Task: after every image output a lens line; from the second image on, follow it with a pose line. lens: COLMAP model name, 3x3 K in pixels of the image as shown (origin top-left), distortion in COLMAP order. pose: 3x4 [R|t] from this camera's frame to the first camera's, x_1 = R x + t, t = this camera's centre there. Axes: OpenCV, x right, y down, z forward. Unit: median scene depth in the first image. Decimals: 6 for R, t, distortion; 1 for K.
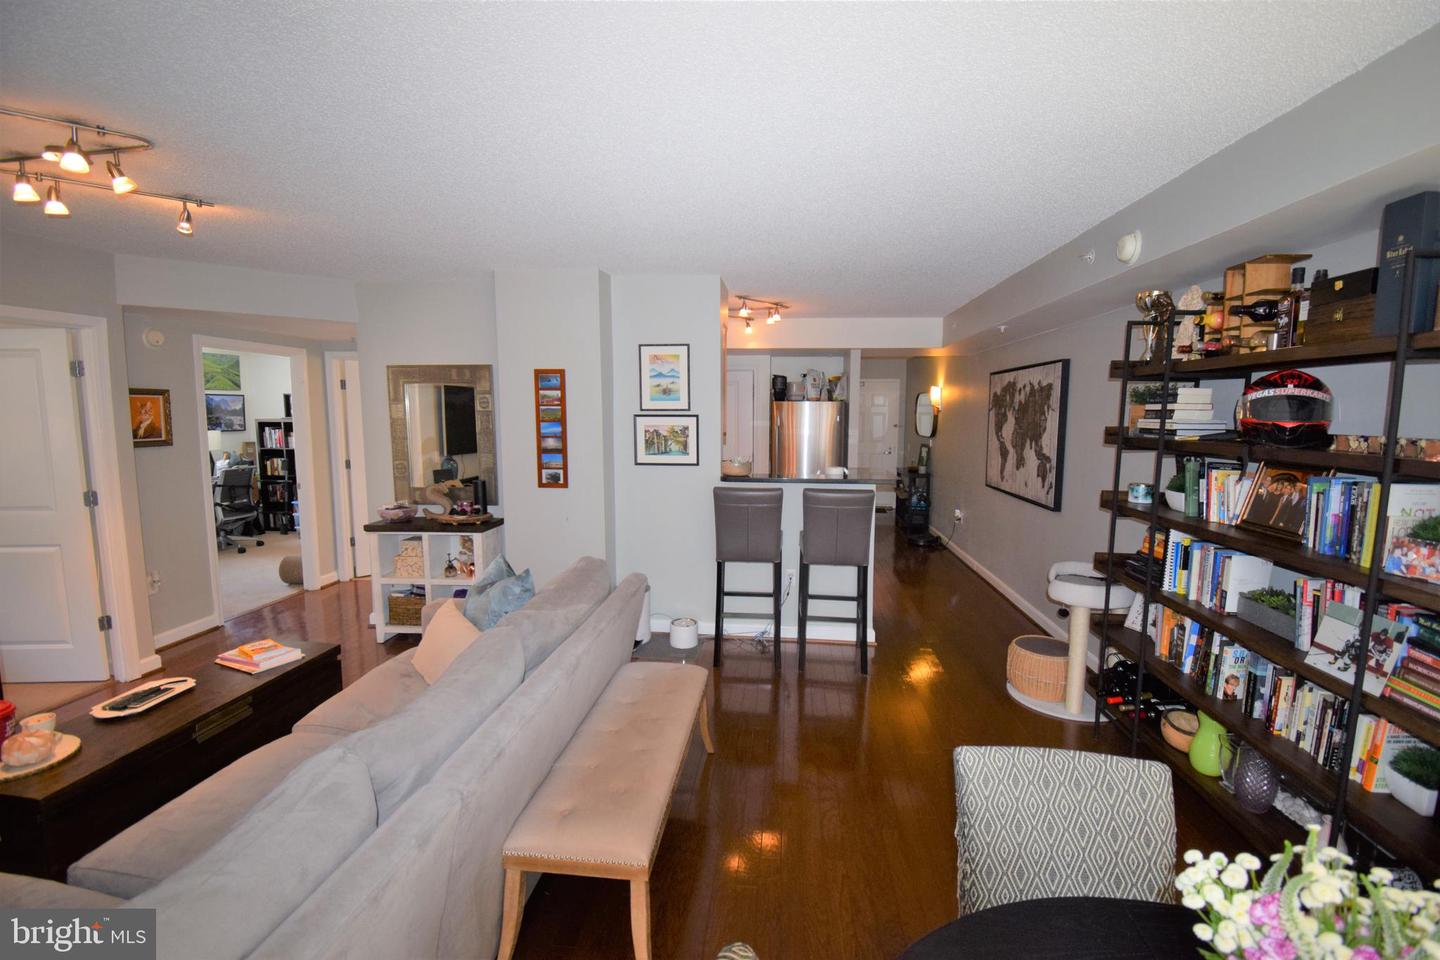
lens RADIAL K [[634.7, 0, 729.9], [0, 634.7, 483.1], [0, 0, 1]] dist [0.008418, -0.013656]
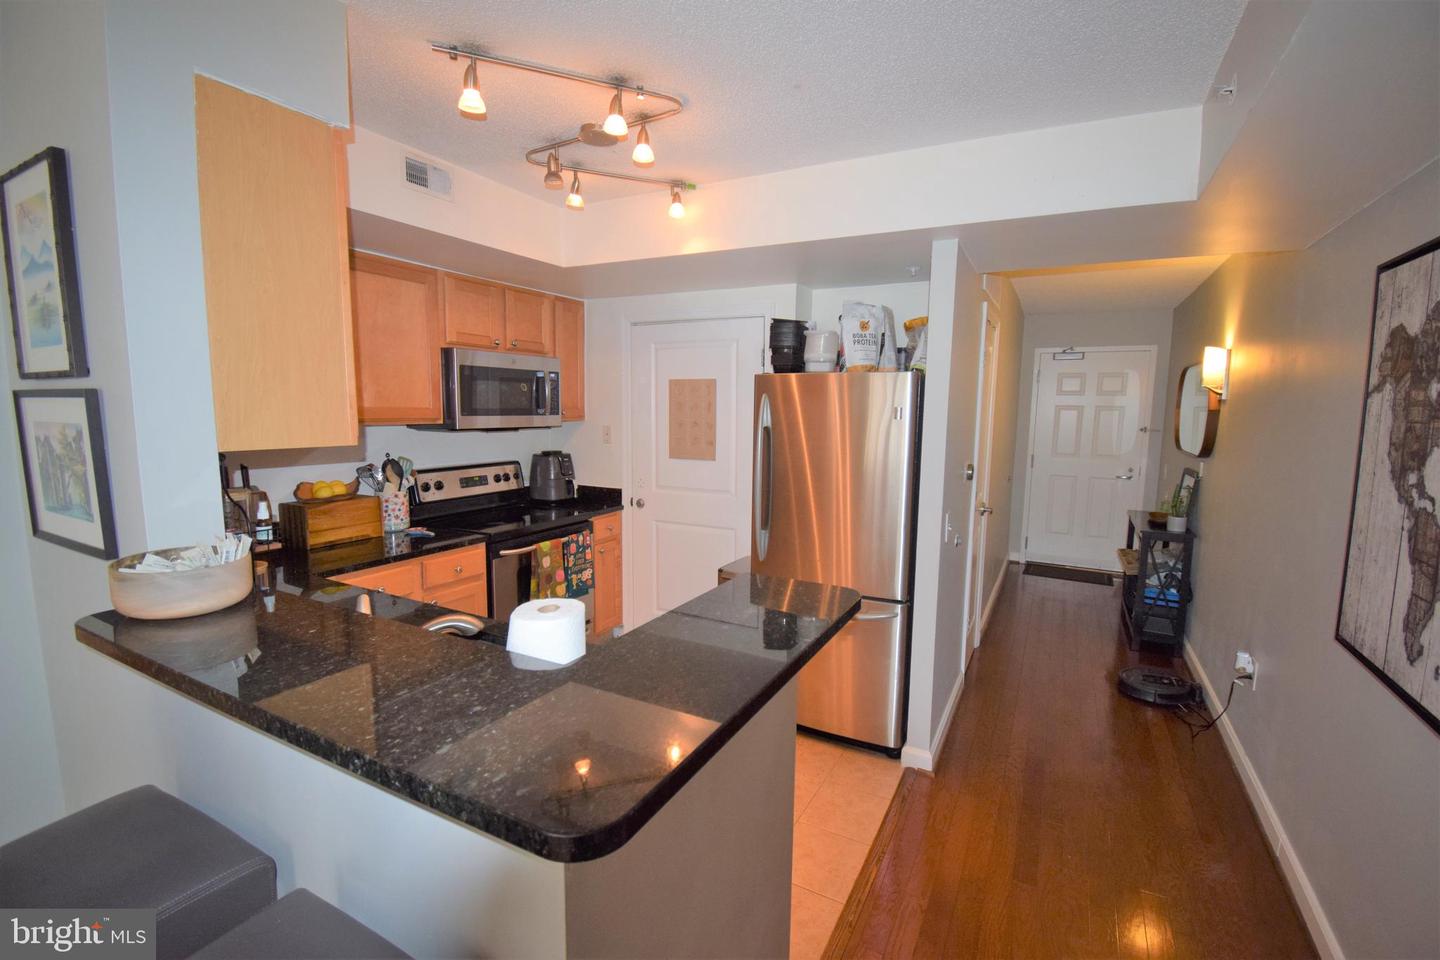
lens RADIAL K [[634.7, 0, 725.0], [0, 634.7, 482.4], [0, 0, 1]] dist [0.008418, -0.013656]
pose [[0.921961, 0.054734, -0.383396, 0.346369], [-0.051996, 0.998494, 0.017511, -0.086730], [0.383776, 0.003791, 0.923418, 0.862516]]
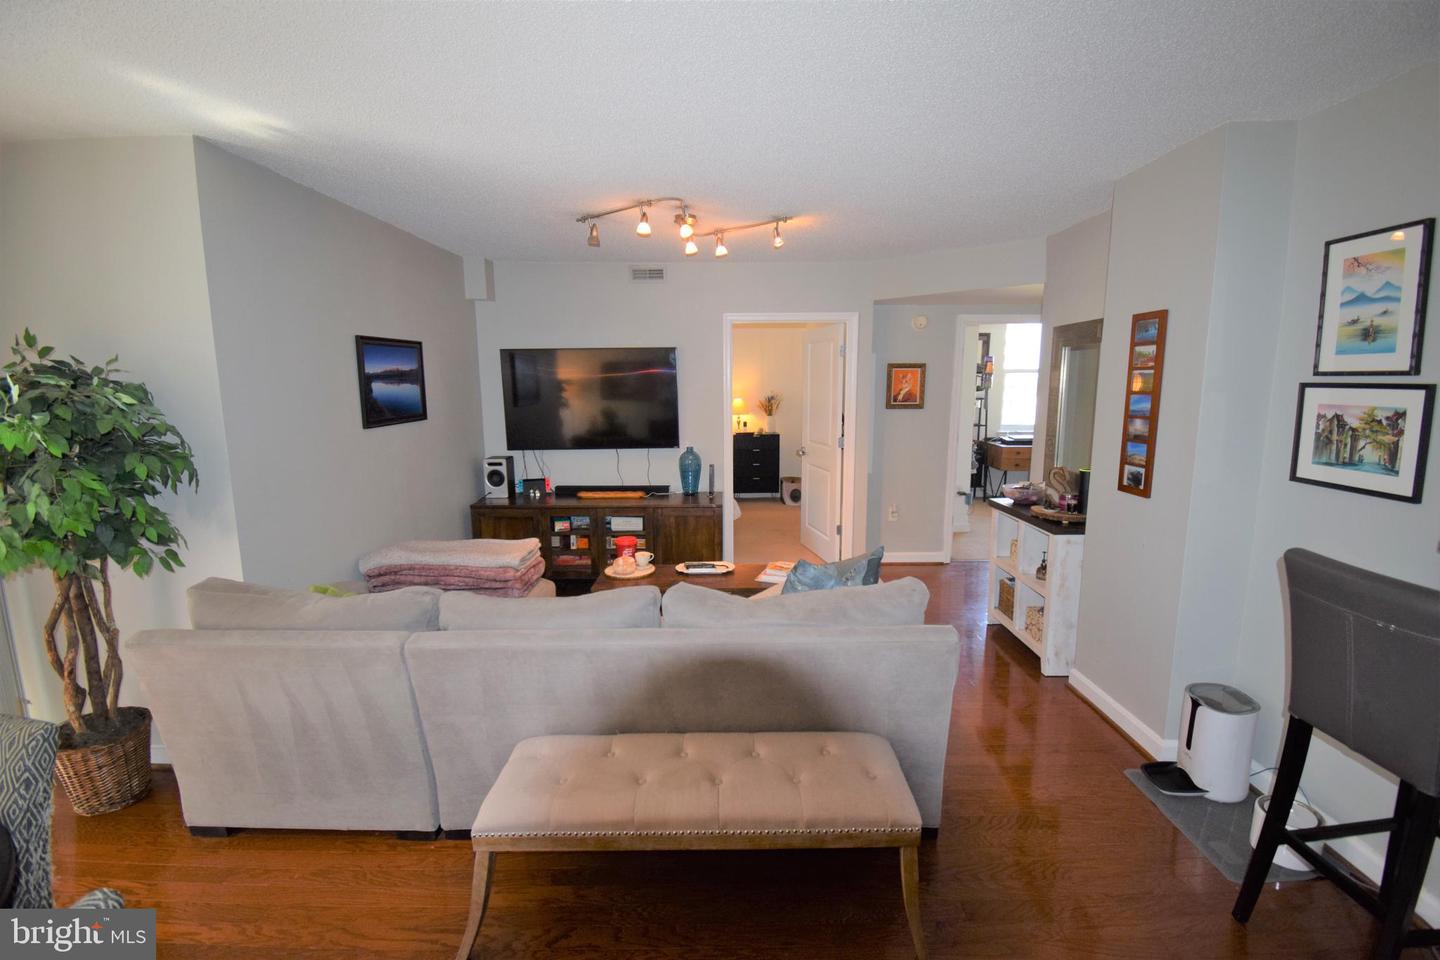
lens RADIAL K [[634.7, 0, 726.4], [0, 634.7, 479.0], [0, 0, 1]] dist [0.008418, -0.013656]
pose [[0.095333, 0.147560, -0.984448, 0.332427], [-0.106337, 0.984803, 0.137316, -0.053952], [0.989750, 0.091593, 0.109575, 0.505621]]
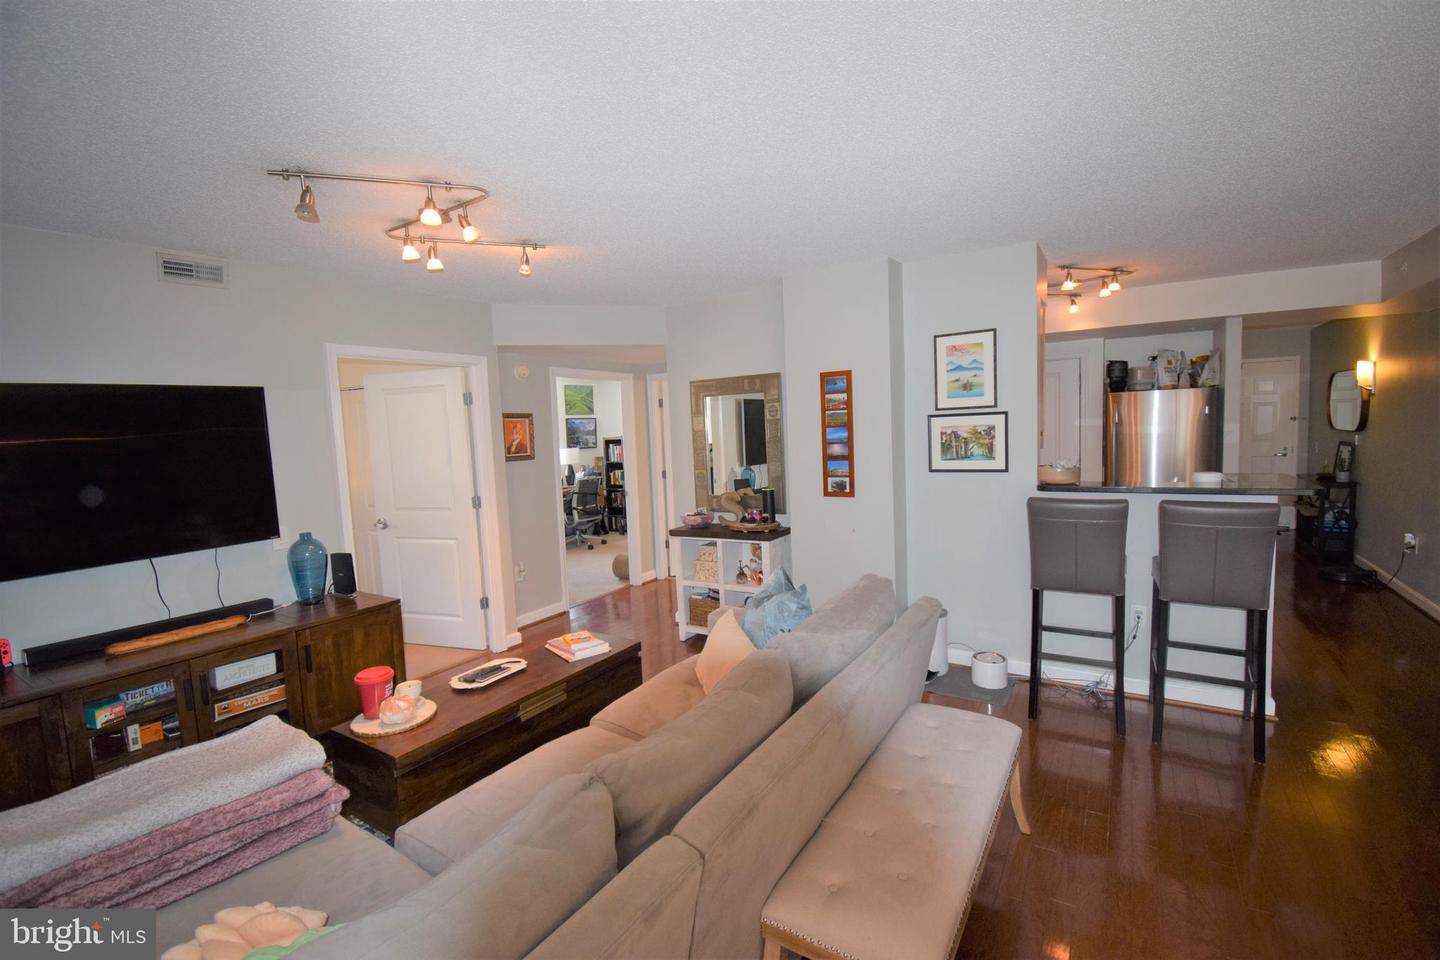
lens RADIAL K [[634.7, 0, 728.5], [0, 634.7, 481.8], [0, 0, 1]] dist [0.008418, -0.013656]
pose [[0.894599, -0.002351, -0.446864, -0.004503], [-0.005695, 0.999845, -0.016661, 0.001813], [0.446834, 0.017449, 0.894447, 0.083797]]
